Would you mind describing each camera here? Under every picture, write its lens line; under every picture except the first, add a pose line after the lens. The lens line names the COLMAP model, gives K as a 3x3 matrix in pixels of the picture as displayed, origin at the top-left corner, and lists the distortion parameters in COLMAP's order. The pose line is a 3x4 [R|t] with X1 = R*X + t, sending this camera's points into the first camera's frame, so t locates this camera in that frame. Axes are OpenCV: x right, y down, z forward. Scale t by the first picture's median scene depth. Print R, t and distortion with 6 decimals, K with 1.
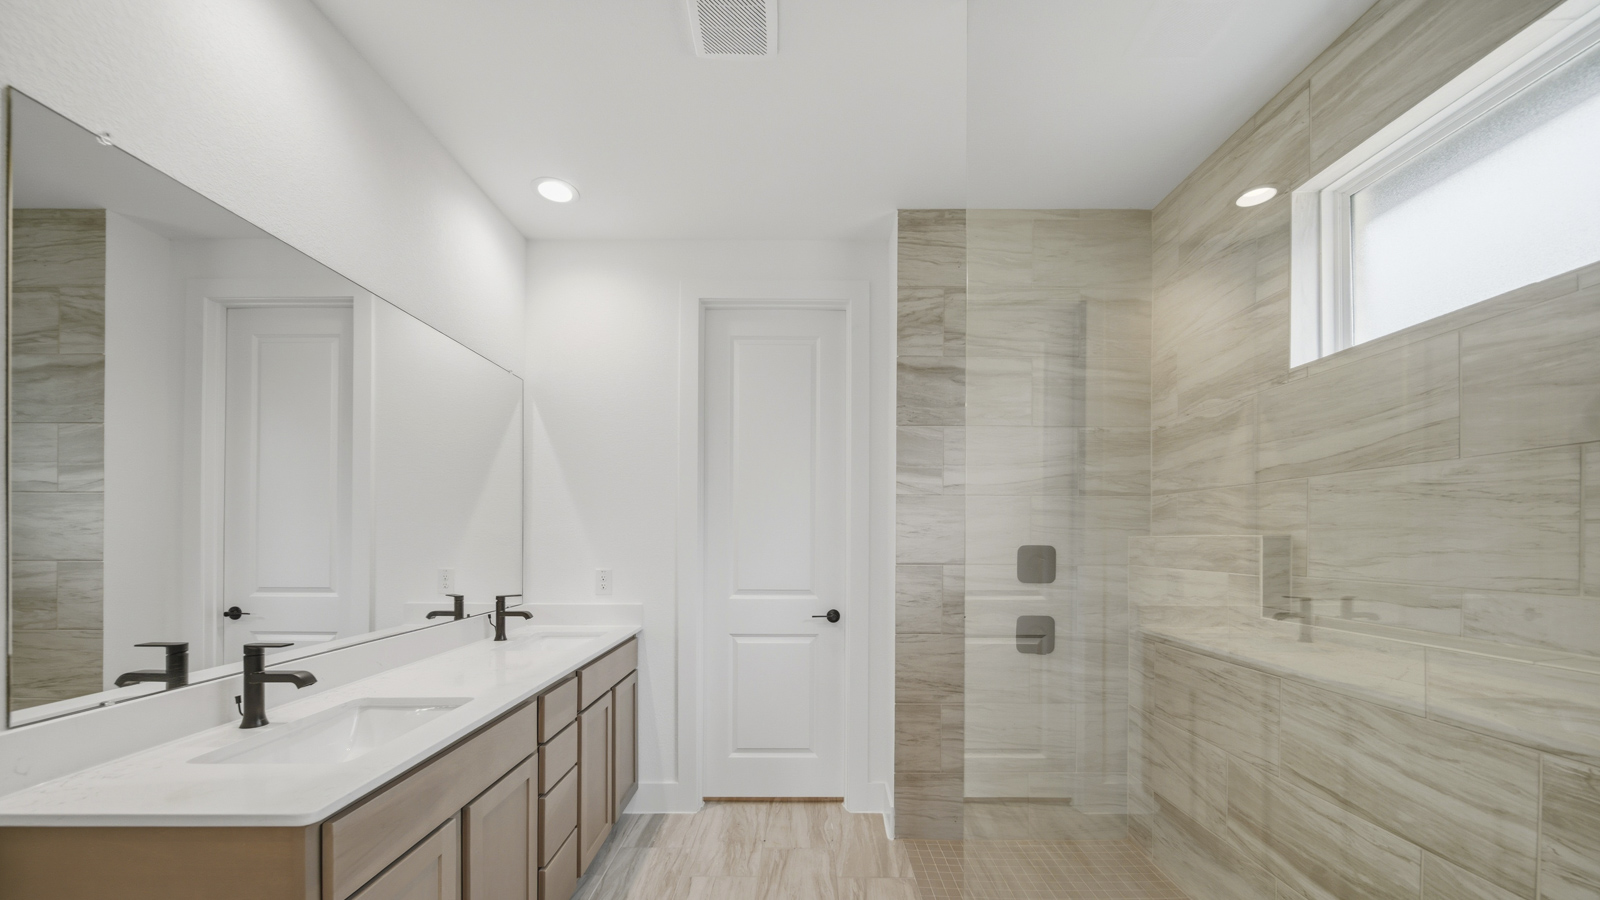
lens RADIAL K [[572.3, 0, 802.2], [0, 572.3, 544.4], [0, 0, 1]] dist [0.000294, 0.000021]
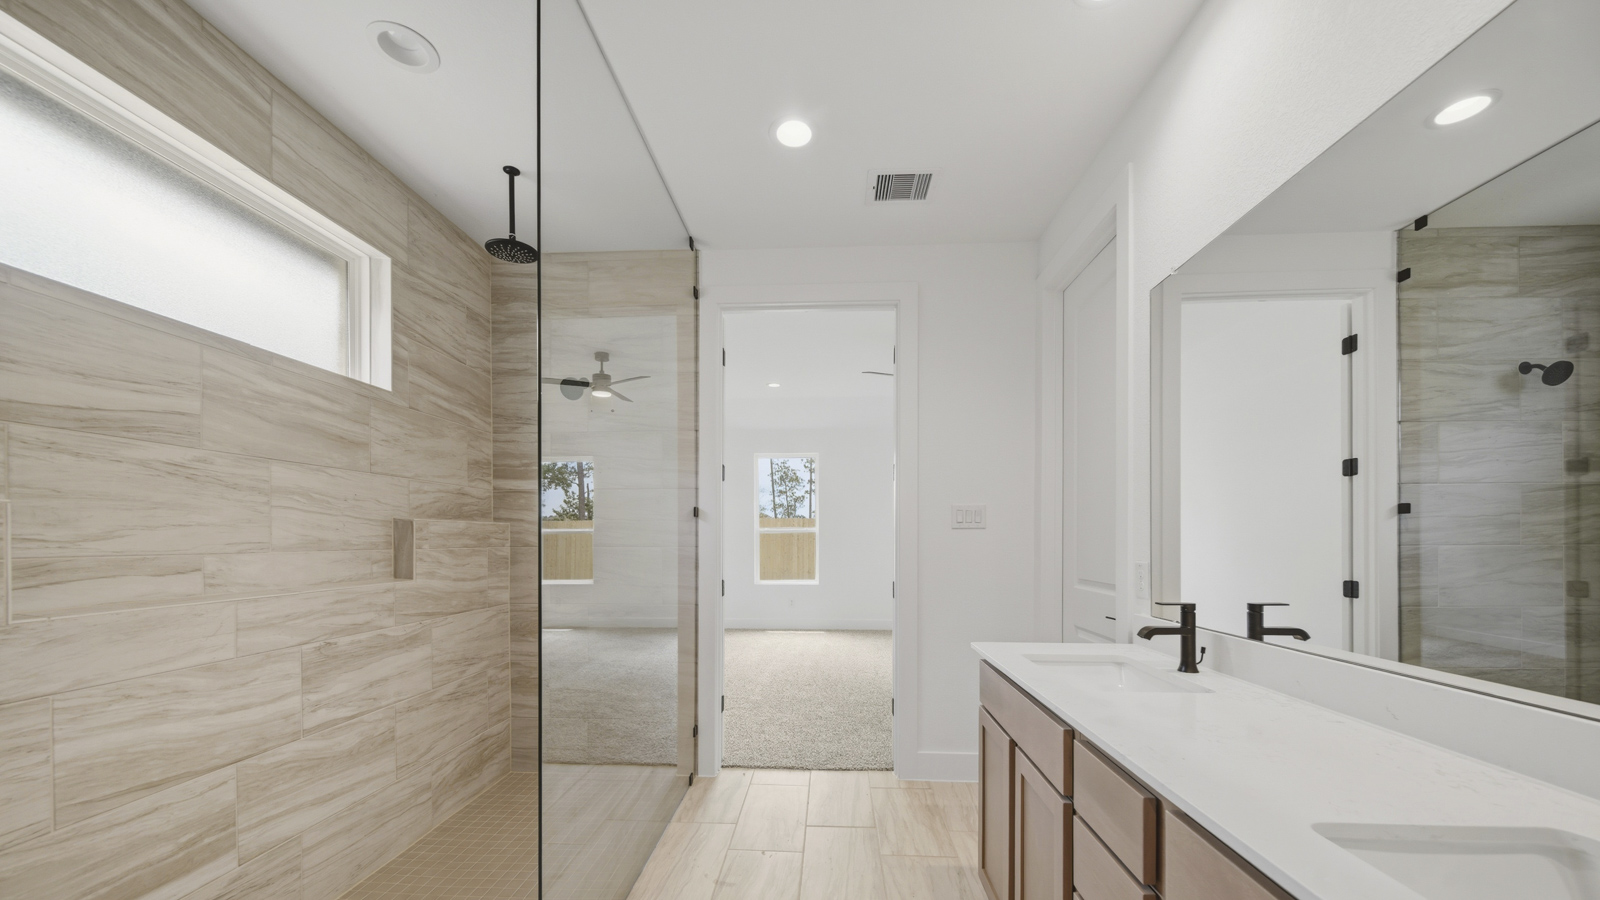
lens RADIAL K [[572.3, 0, 802.2], [0, 572.3, 544.4], [0, 0, 1]] dist [0.000294, 0.000021]
pose [[-0.997931, -0.014768, 0.062581, -0.220888], [-0.013589, 0.999723, 0.019216, 0.013312], [-0.062848, 0.018326, -0.997855, 2.133588]]
